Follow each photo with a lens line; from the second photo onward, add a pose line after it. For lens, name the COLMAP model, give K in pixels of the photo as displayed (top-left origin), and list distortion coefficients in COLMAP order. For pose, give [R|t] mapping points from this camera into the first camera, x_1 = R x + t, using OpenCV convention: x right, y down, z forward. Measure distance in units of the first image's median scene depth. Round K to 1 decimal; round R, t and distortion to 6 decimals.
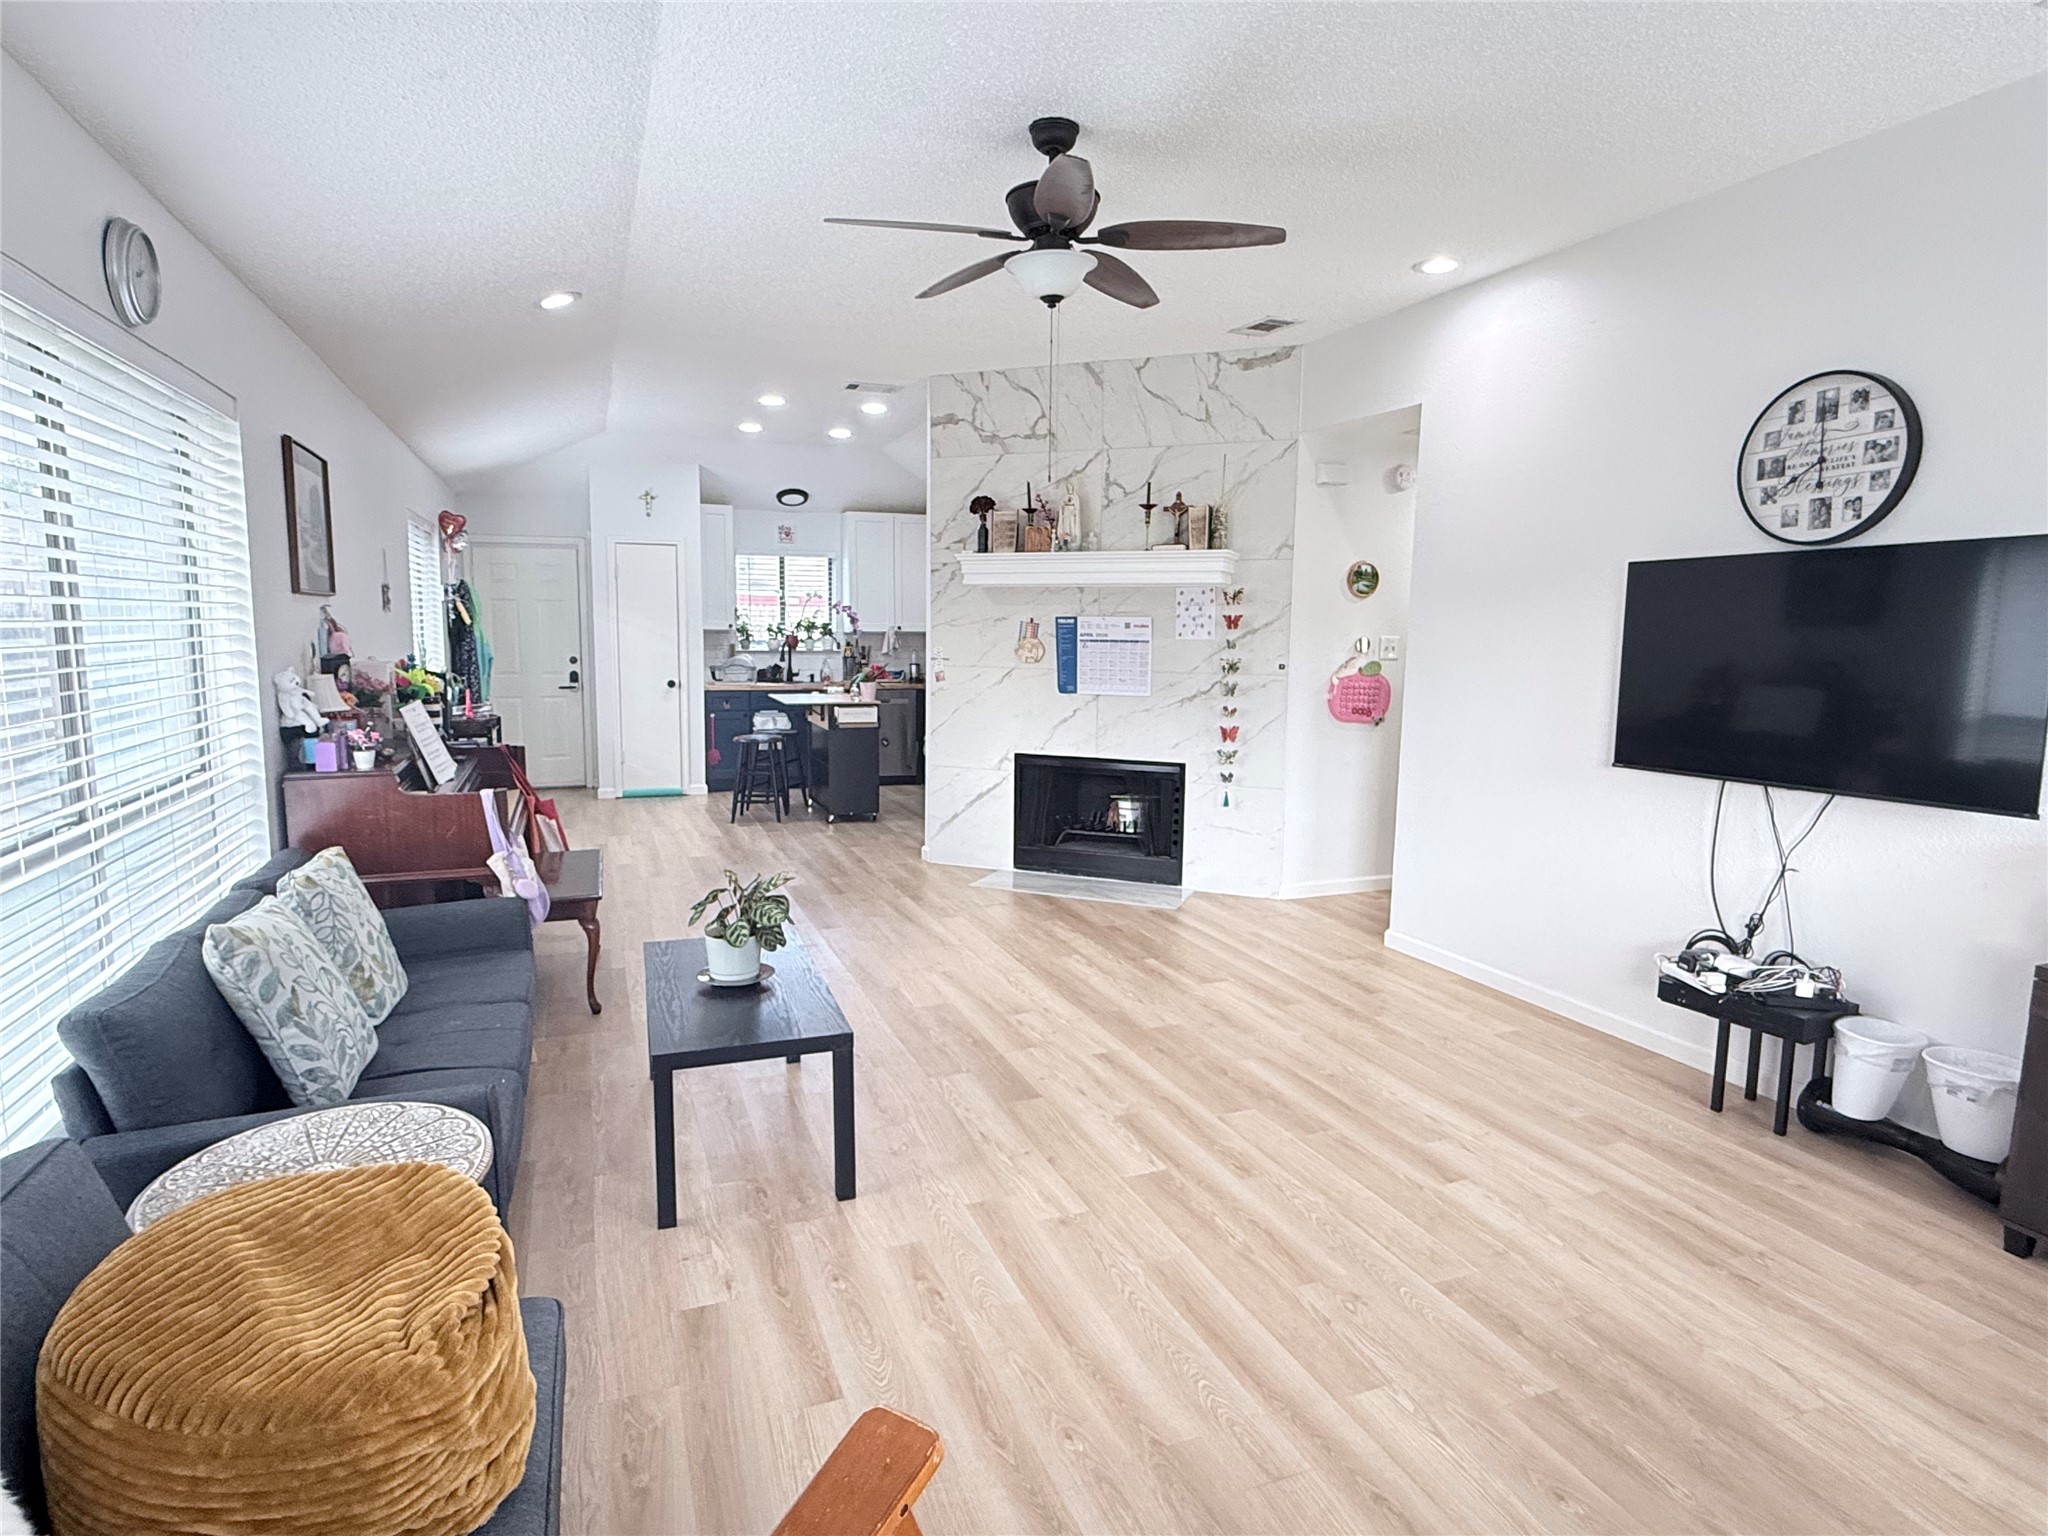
lens RADIAL K [[1111.0, 0, 1023.5], [0, 1111.0, 771.4], [0, 0, 1]] dist [-0.002919, -0.000146]
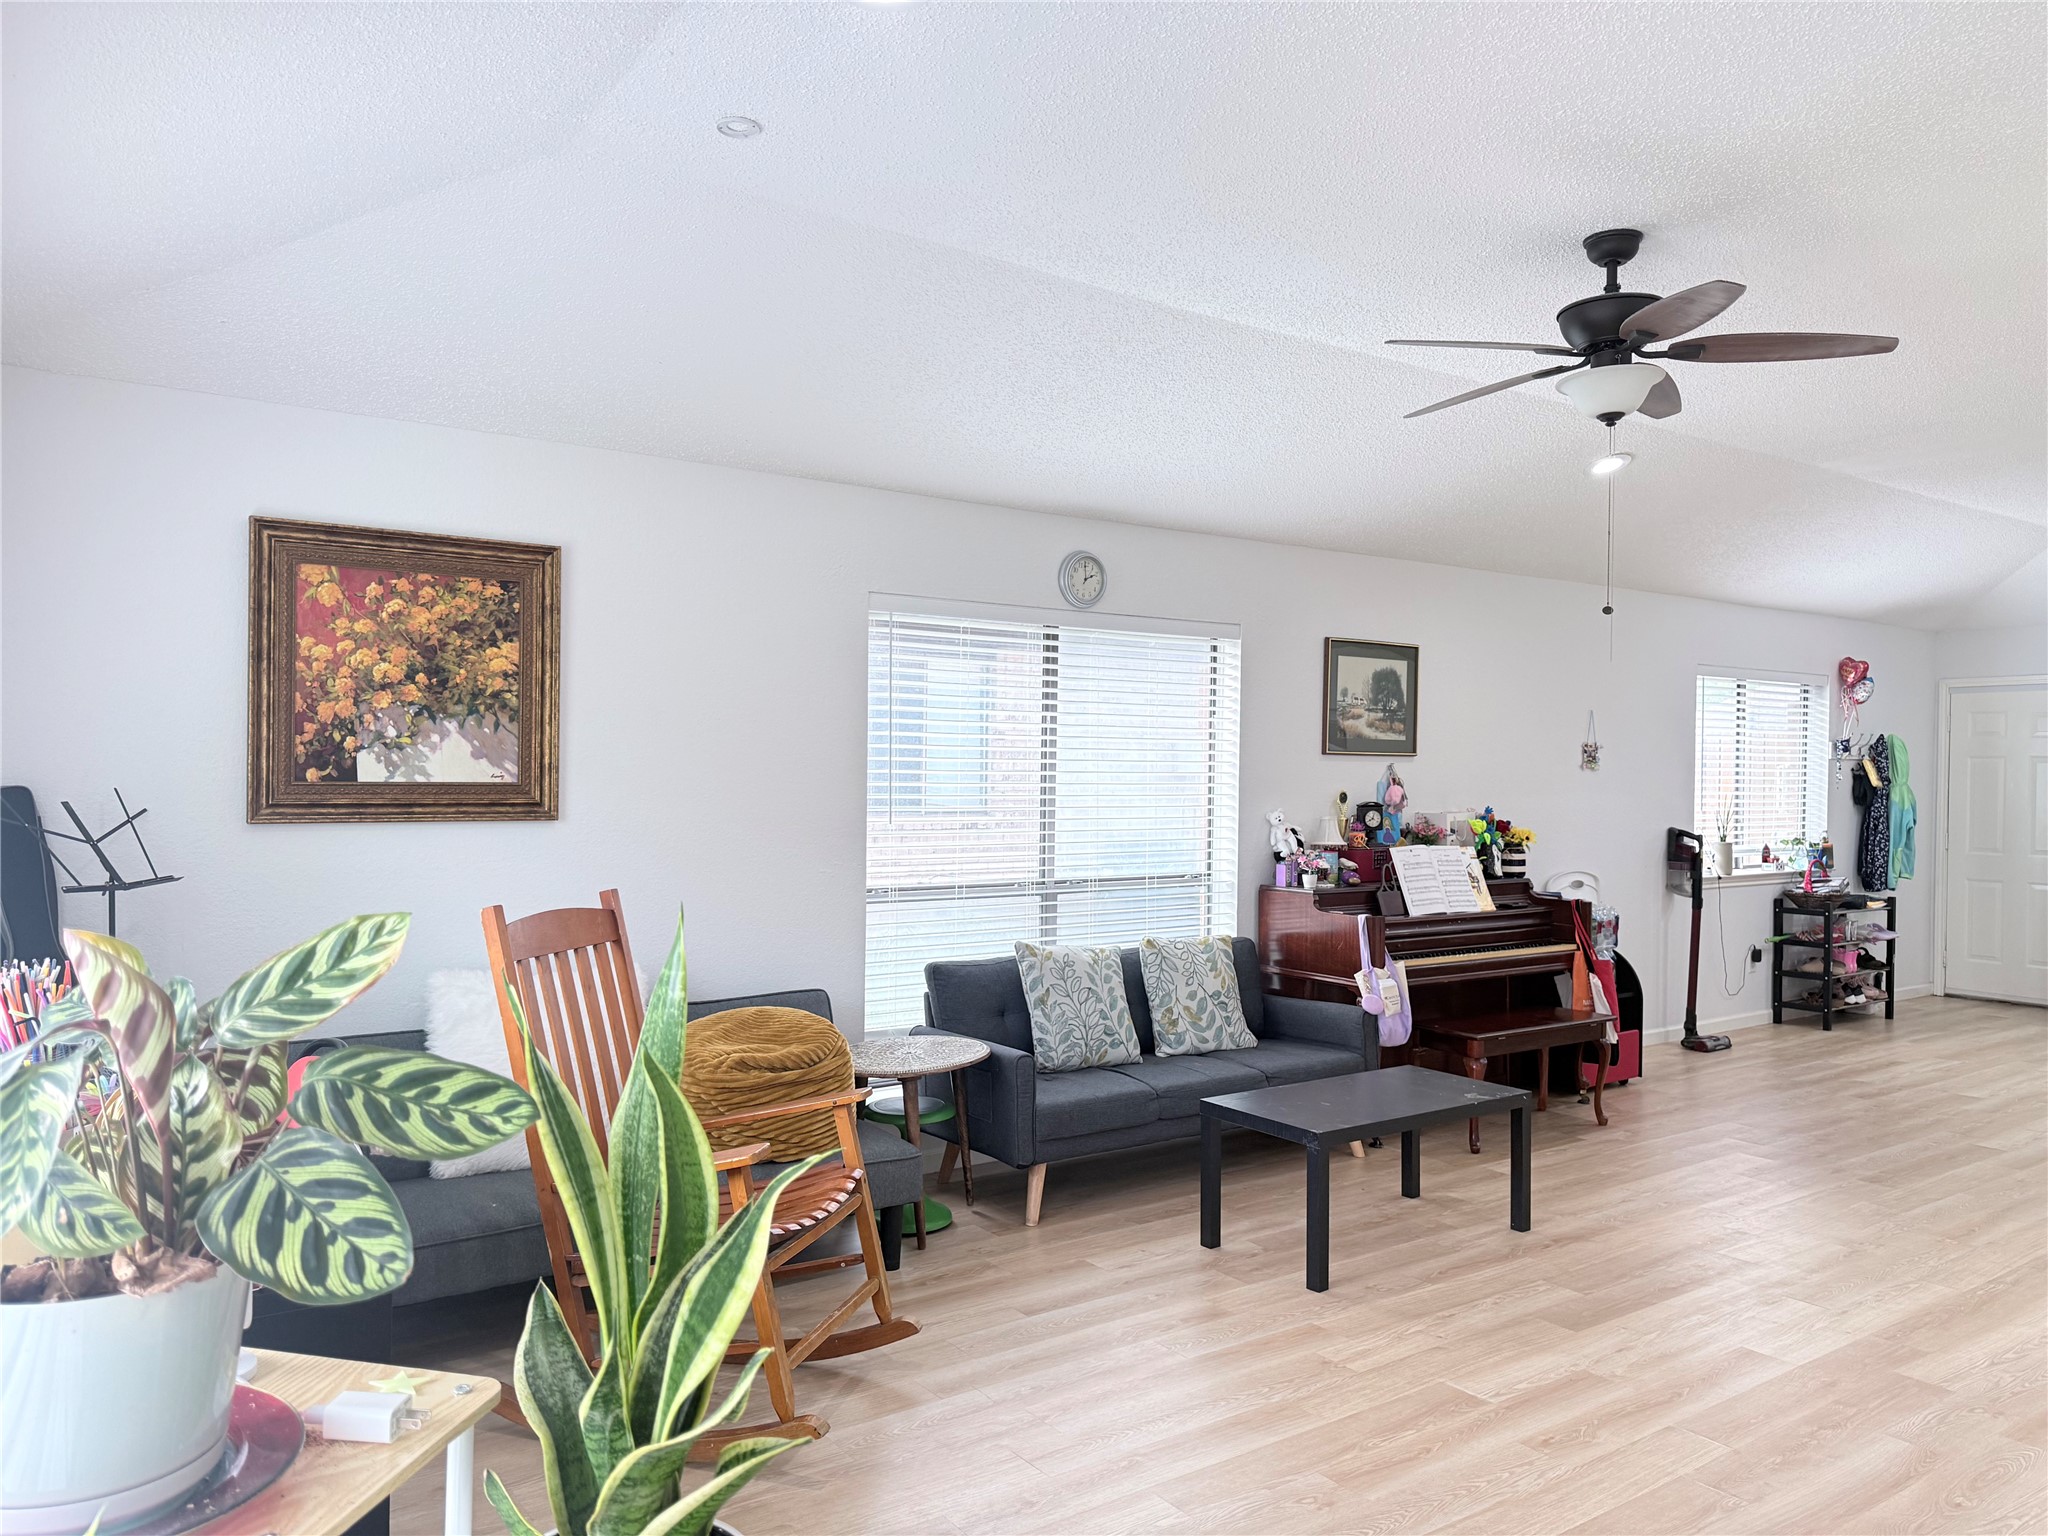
lens RADIAL K [[1427.6, 0, 1023.0], [0, 1427.6, 767.7], [0, 0, 1]] dist [0.000439, -0.003732]
pose [[0.227133, -0.014414, -0.973757, 1.054540], [-0.135163, 0.989747, -0.046178, -0.021920], [0.964438, 0.142104, 0.222856, 0.322896]]
